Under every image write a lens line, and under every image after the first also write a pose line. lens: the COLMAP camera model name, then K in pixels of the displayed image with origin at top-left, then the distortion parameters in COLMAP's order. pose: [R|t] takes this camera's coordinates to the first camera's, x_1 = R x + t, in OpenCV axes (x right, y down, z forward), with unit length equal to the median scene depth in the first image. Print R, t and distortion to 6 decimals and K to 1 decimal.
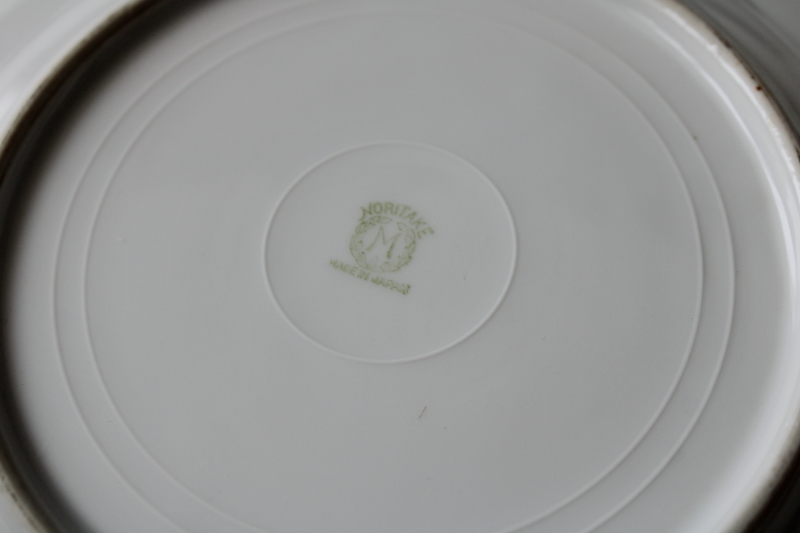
lens RADIAL K [[1287.4, 0, 400.0], [0, 1287.4, 266.5], [0, 0, 1]] dist [-0.055696, 0.090004]
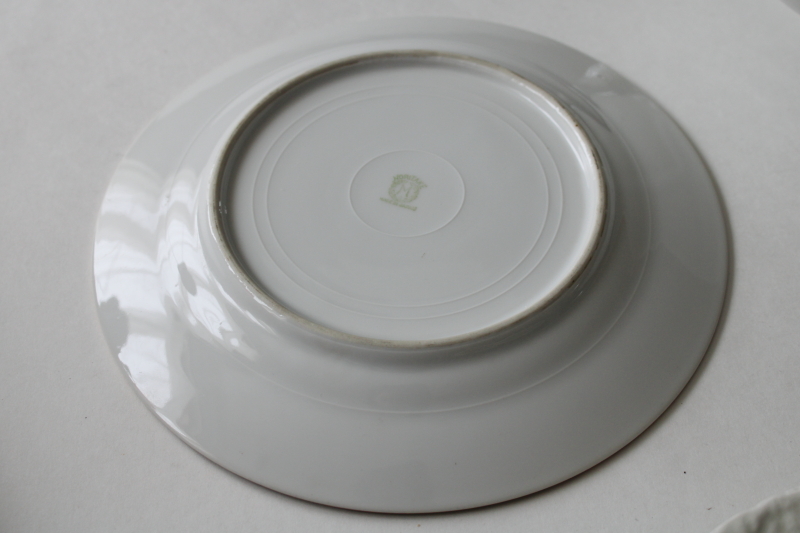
lens RADIAL K [[1287.4, 0, 400.0], [0, 1287.4, 266.5], [0, 0, 1]] dist [-0.055696, 0.090004]
pose [[0.999514, 0.005944, 0.030607, -0.084930], [-0.001600, 0.990145, -0.140038, 0.410183], [-0.031137, 0.139921, 0.989673, -1.129923]]
